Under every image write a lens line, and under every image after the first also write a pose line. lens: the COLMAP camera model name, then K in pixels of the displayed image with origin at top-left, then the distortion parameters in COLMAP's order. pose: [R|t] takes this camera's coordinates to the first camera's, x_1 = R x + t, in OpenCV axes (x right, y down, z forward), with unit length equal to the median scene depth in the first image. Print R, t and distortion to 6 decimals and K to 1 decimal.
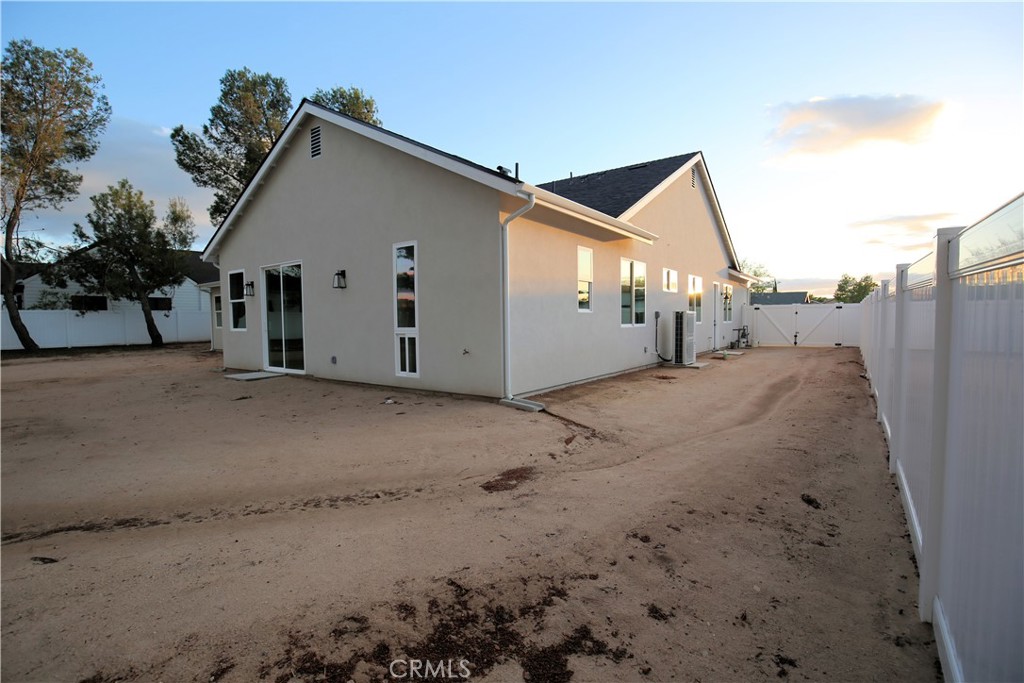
lens RADIAL K [[471.2, 0, 506.2], [0, 471.2, 345.5], [0, 0, 1]] dist [-0.038339, 0.007223]
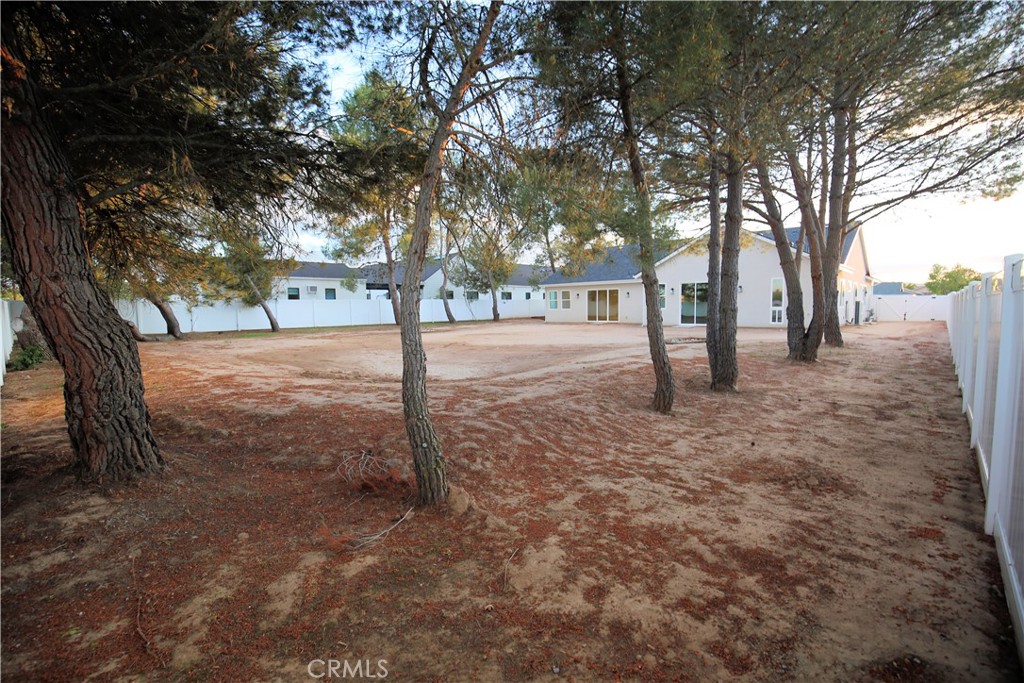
lens RADIAL K [[475.1, 0, 512.0], [0, 475.1, 341.5], [0, 0, 1]] dist [-0.036600, -0.008621]
pose [[0.993450, 0.004194, -0.114188, -0.544622], [-0.002354, 0.999865, 0.016240, 0.048767], [0.114241, -0.015865, 0.993326, -0.747234]]
